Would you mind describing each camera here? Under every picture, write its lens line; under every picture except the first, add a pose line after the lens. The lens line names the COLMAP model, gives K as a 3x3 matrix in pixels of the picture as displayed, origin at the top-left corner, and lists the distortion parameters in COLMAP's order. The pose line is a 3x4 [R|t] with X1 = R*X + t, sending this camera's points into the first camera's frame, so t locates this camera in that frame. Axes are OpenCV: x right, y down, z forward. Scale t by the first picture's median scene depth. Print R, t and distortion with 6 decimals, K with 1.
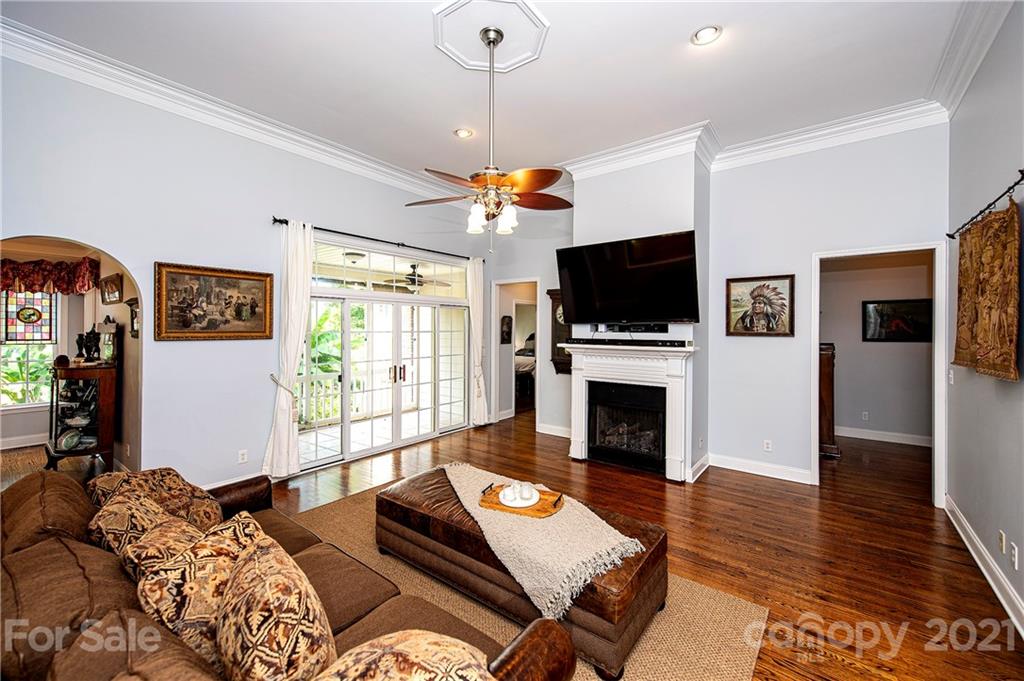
lens RADIAL K [[409.9, 0, 516.0], [0, 409.9, 331.3], [0, 0, 1]] dist [0.005394, -0.000792]
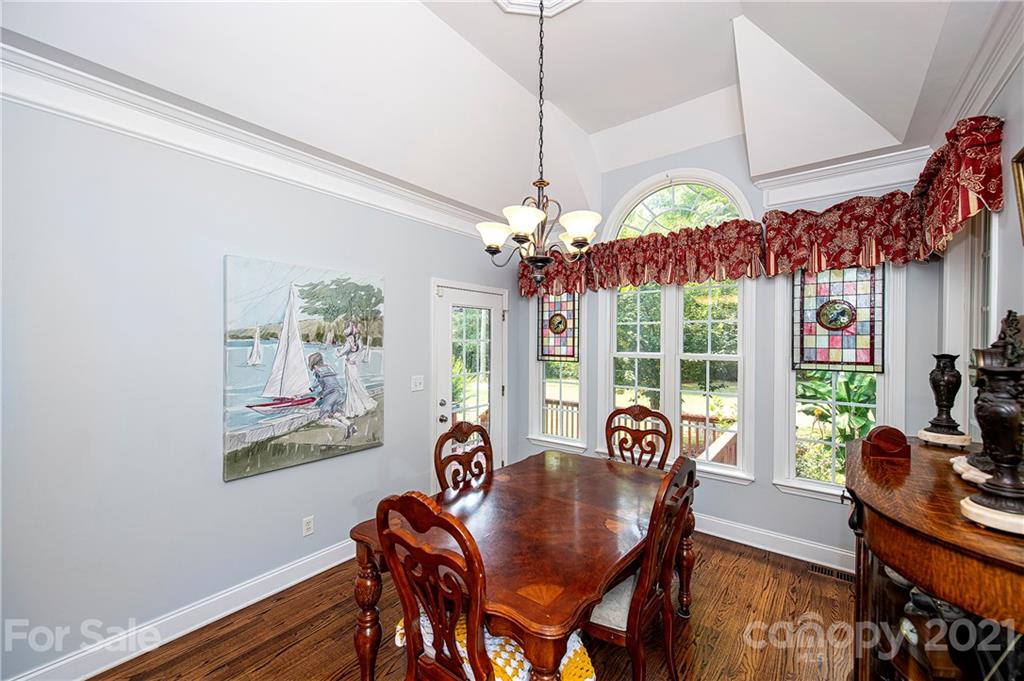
lens RADIAL K [[409.9, 0, 508.6], [0, 409.9, 345.7], [0, 0, 1]] dist [0.005394, -0.000792]
pose [[-0.027133, -0.001281, -0.999631, -0.651597], [-0.004251, 0.999990, -0.001166, 0.001551], [0.999623, 0.004218, -0.027138, 0.601969]]
